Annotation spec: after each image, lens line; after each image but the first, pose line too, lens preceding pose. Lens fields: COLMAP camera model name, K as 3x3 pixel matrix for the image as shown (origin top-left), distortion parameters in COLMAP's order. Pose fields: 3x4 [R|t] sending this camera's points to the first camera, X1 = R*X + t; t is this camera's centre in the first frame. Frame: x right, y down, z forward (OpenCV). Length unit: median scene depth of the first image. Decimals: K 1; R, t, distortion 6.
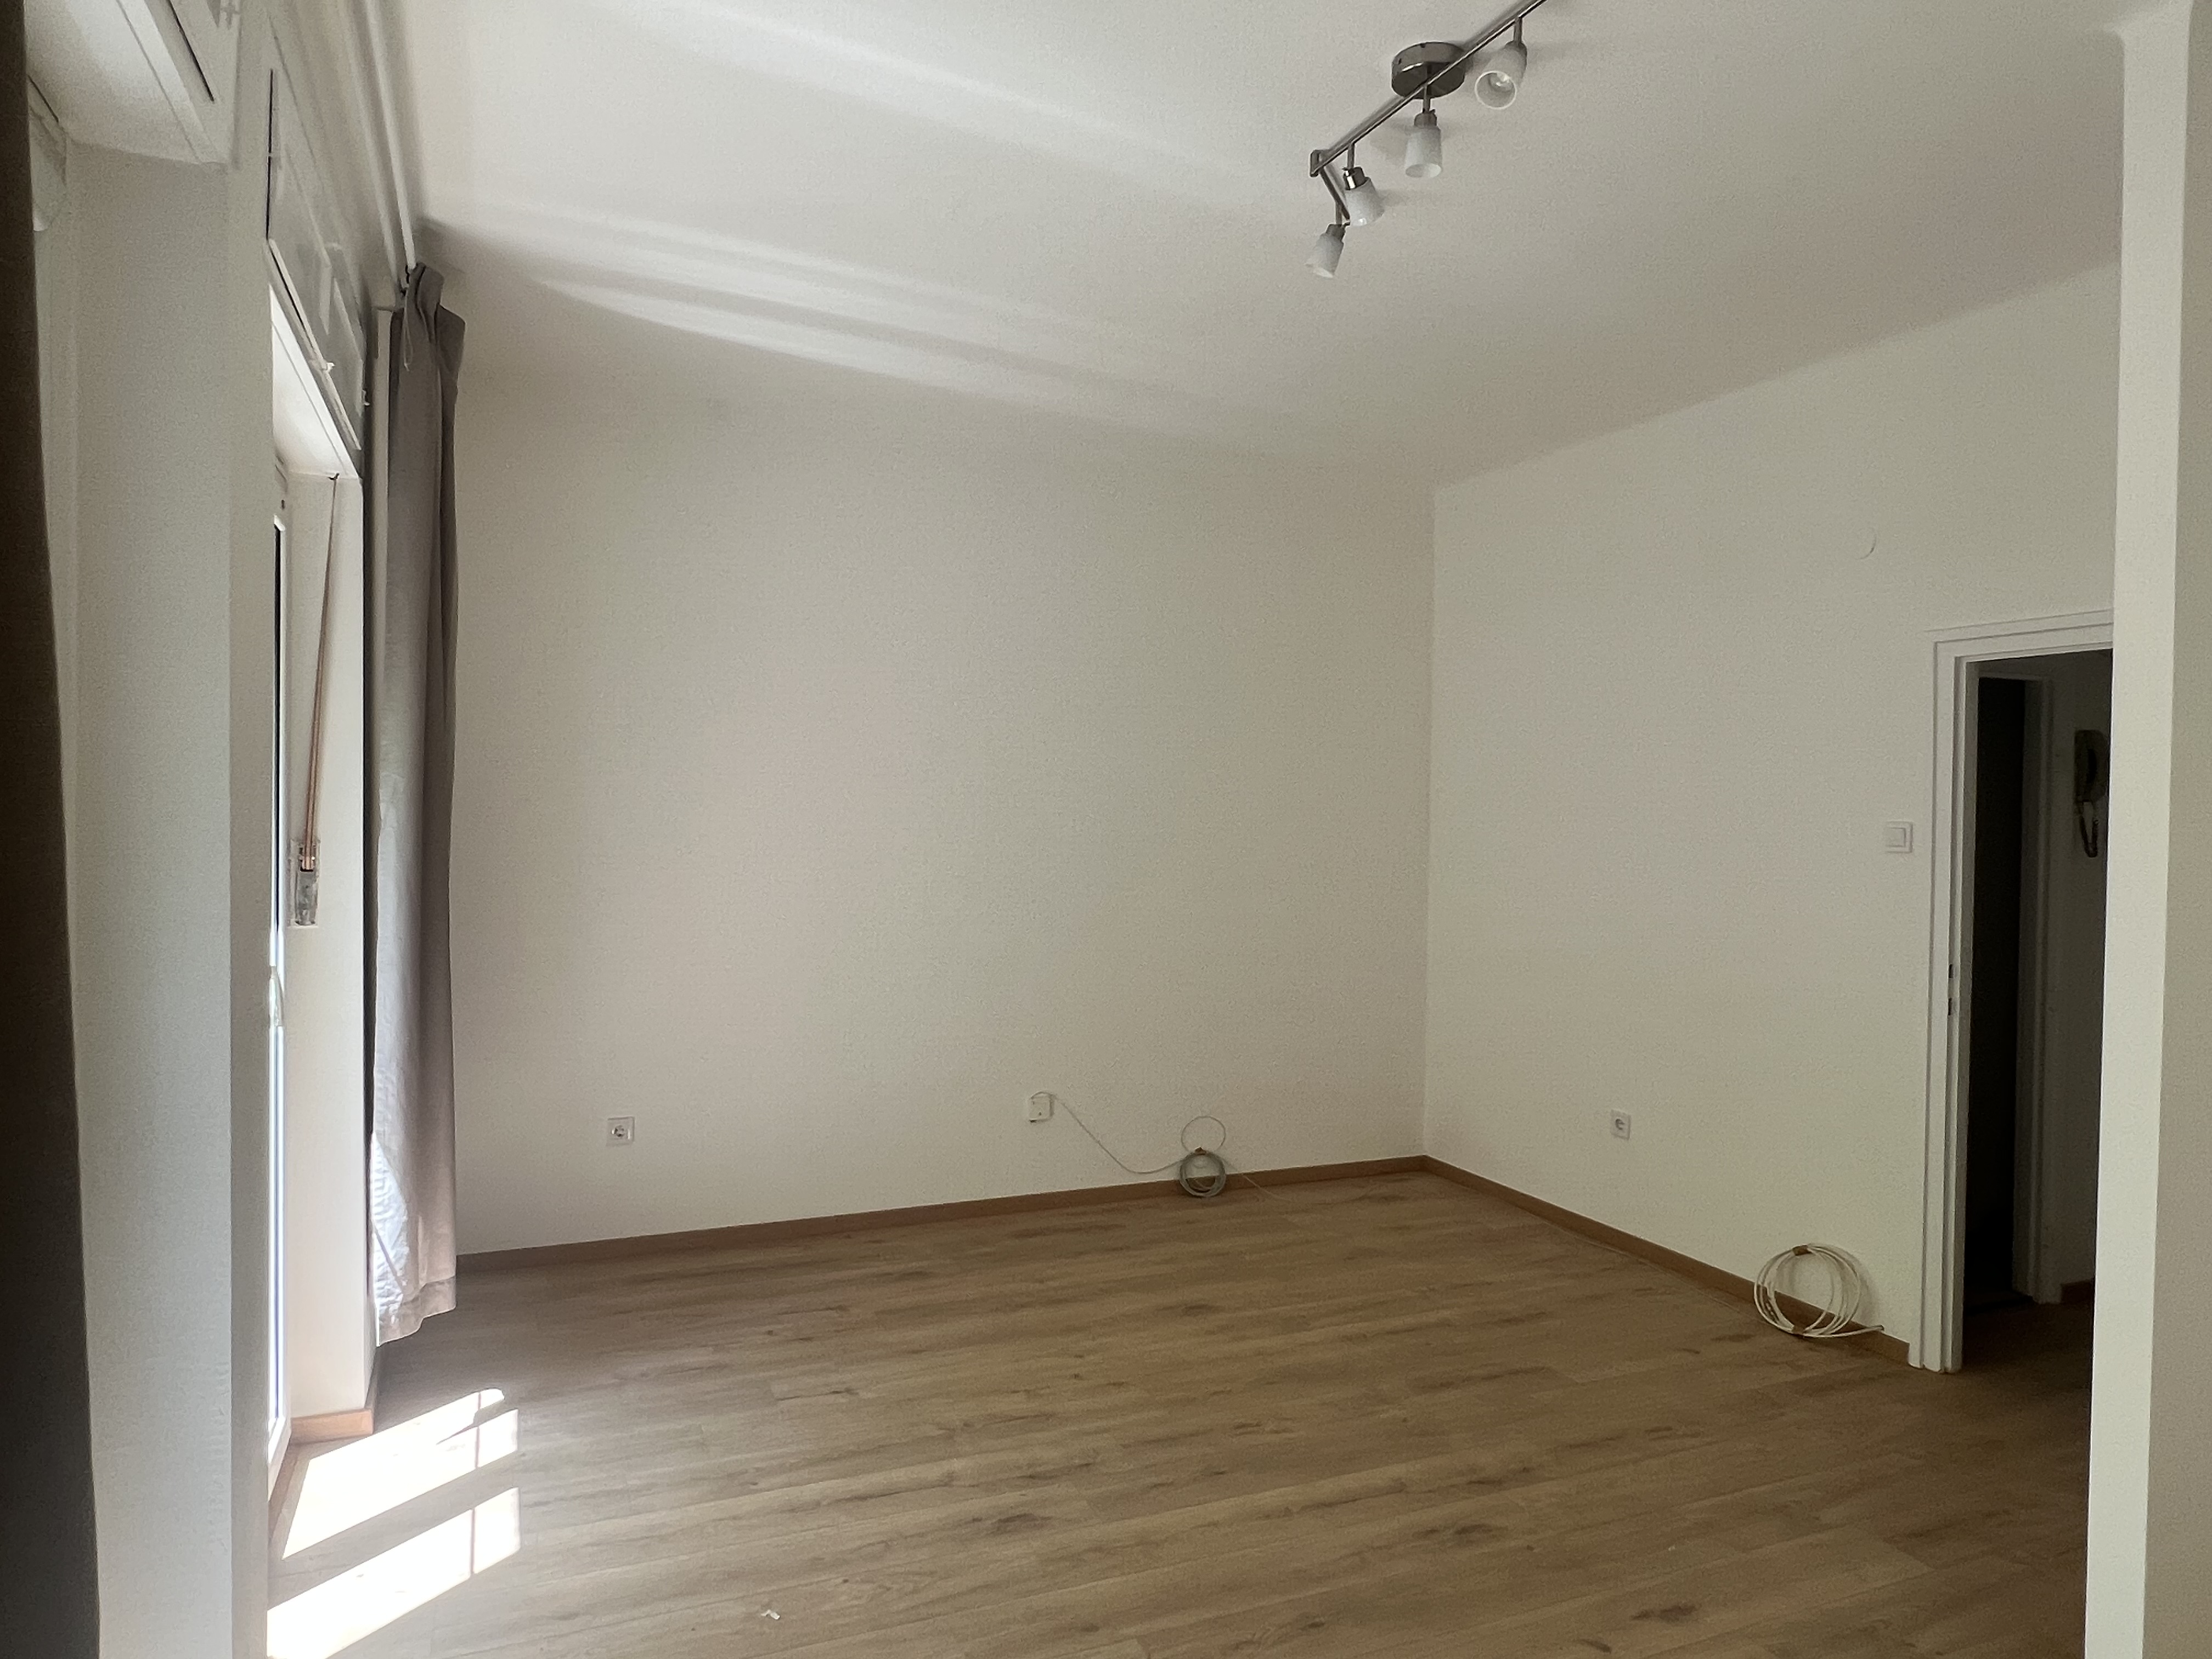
lens RADIAL K [[1377.8, 0, 1085.1], [0, 1377.8, 826.2], [0, 0, 1]] dist [-0.004664, 0.002606]
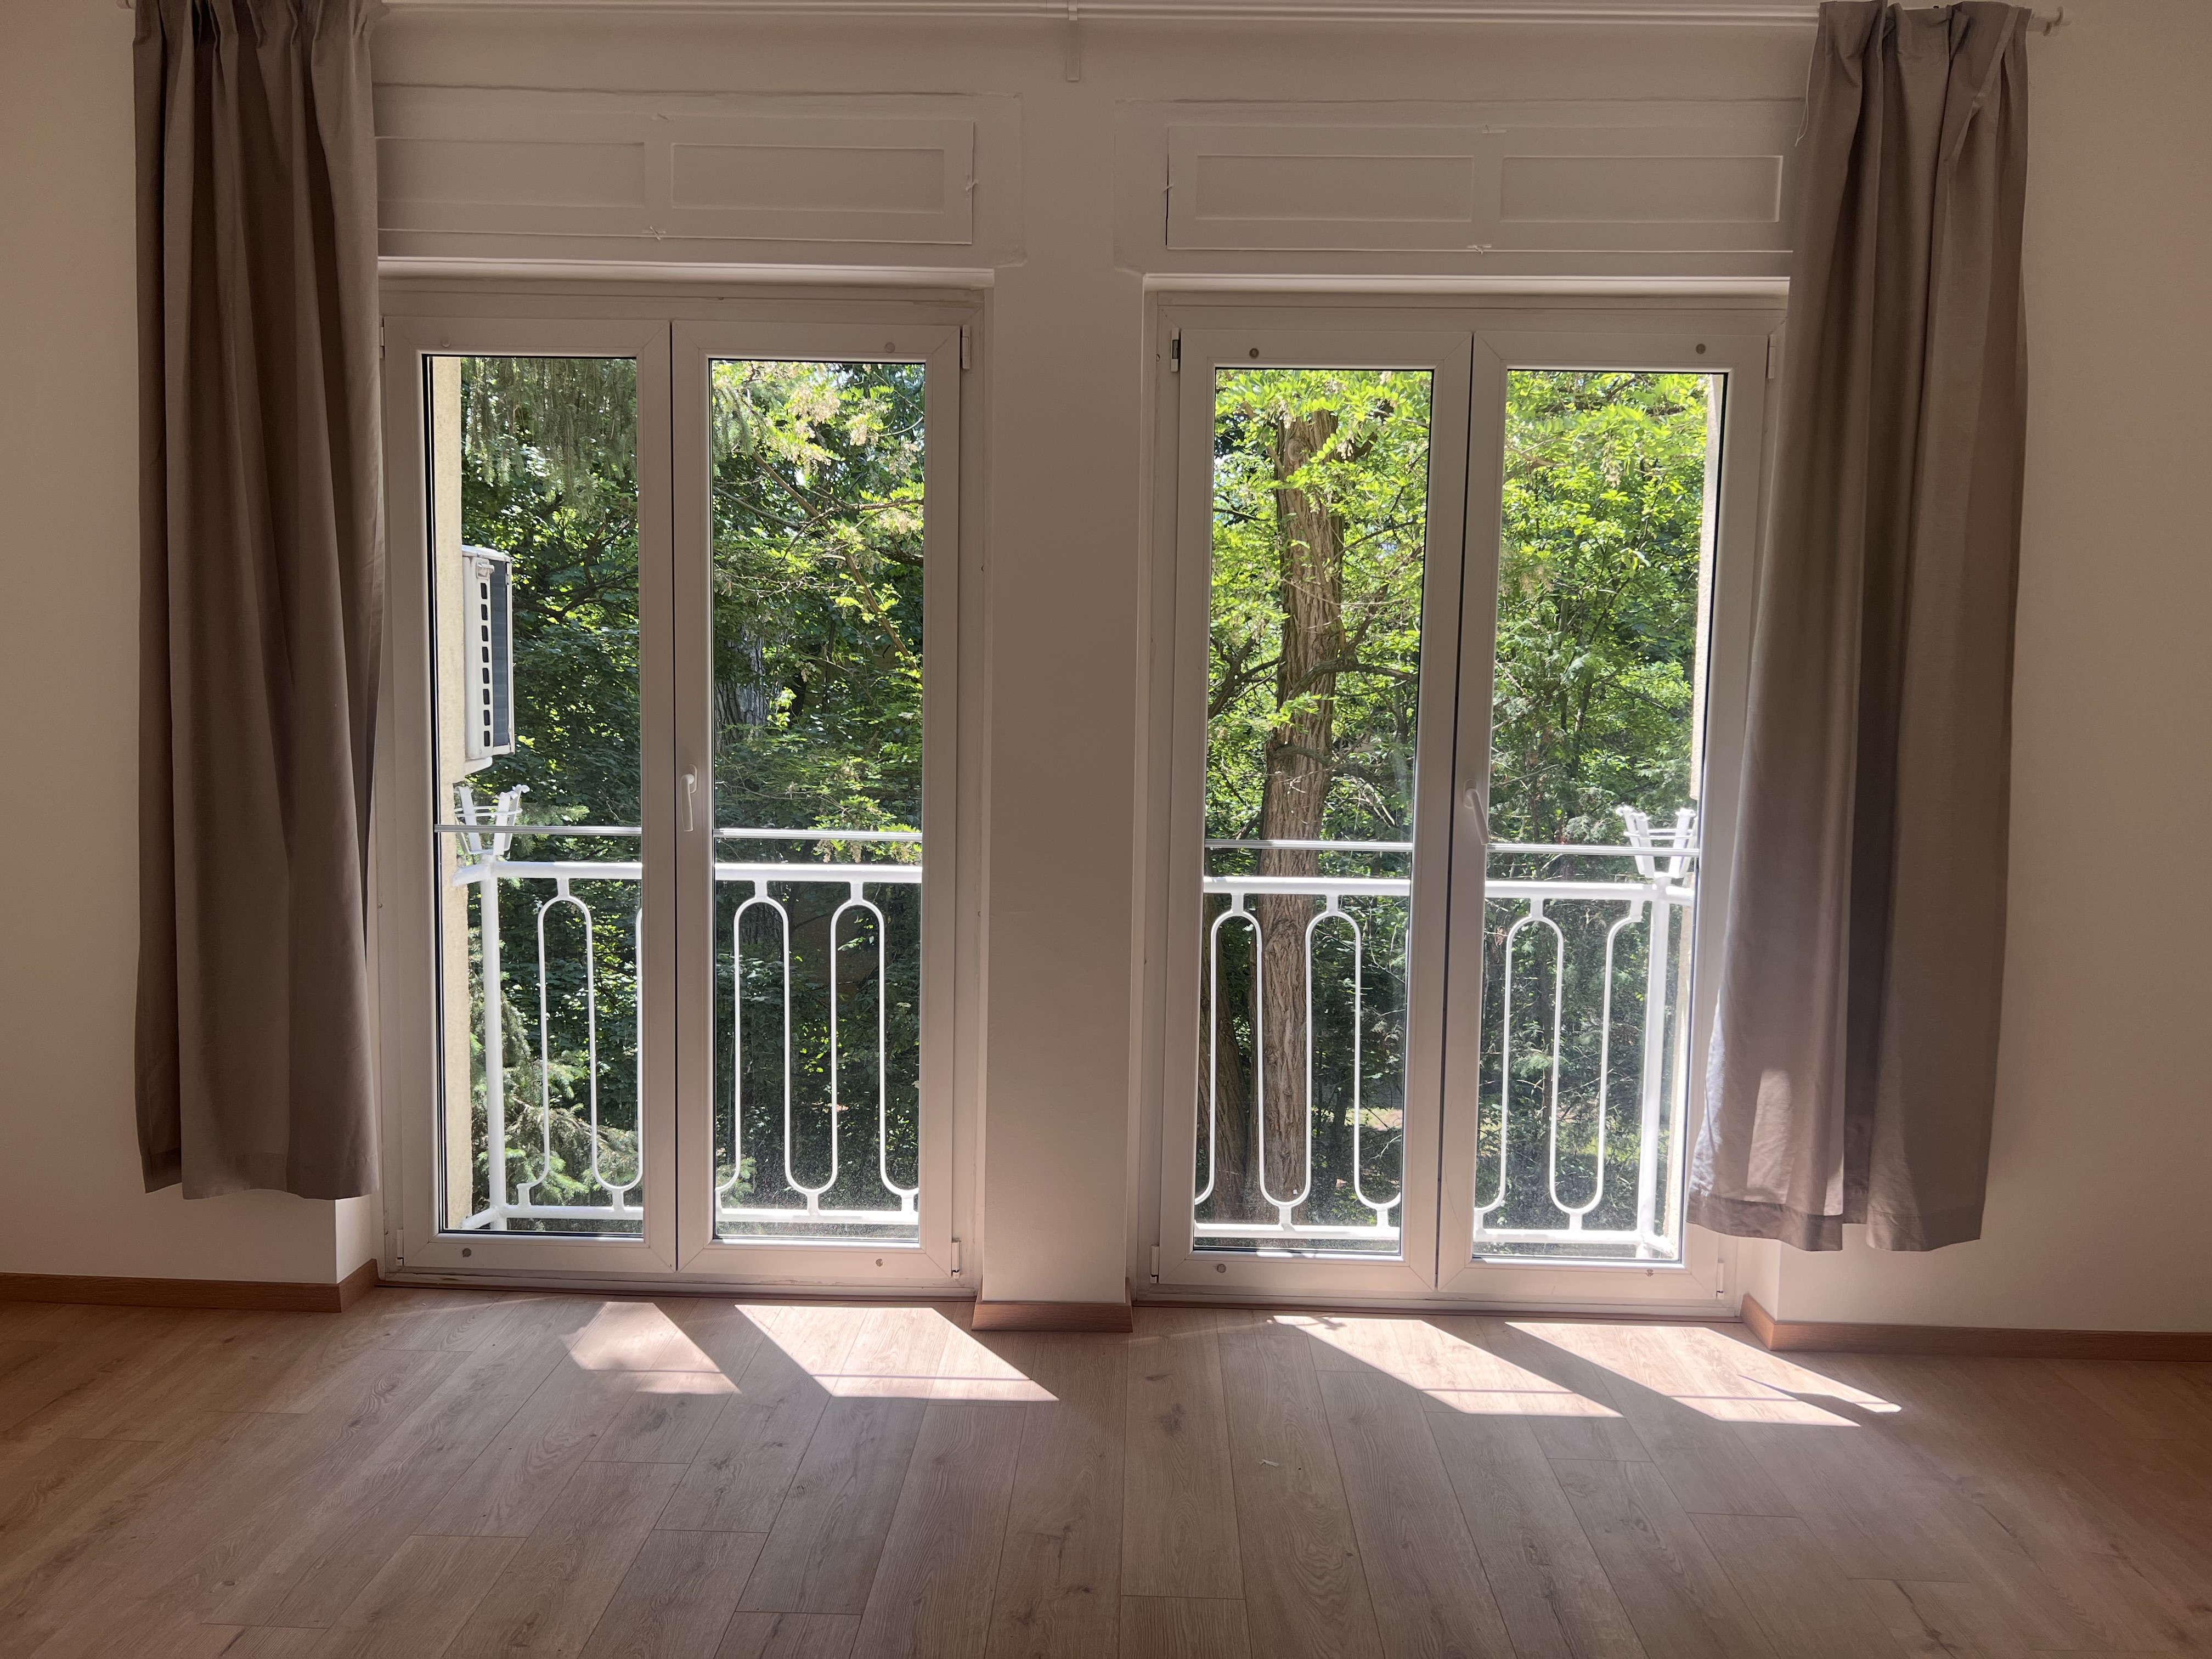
lens RADIAL K [[1637.8, 0, 1116.9], [0, 1637.8, 820.0], [0, 0, 1]] dist [0.022802, -0.027280]
pose [[-0.396971, 0.062061, -0.915731, 0.665606], [-0.037034, 0.995816, 0.083543, 0.016543], [0.917084, 0.067078, -0.393011, 1.053573]]
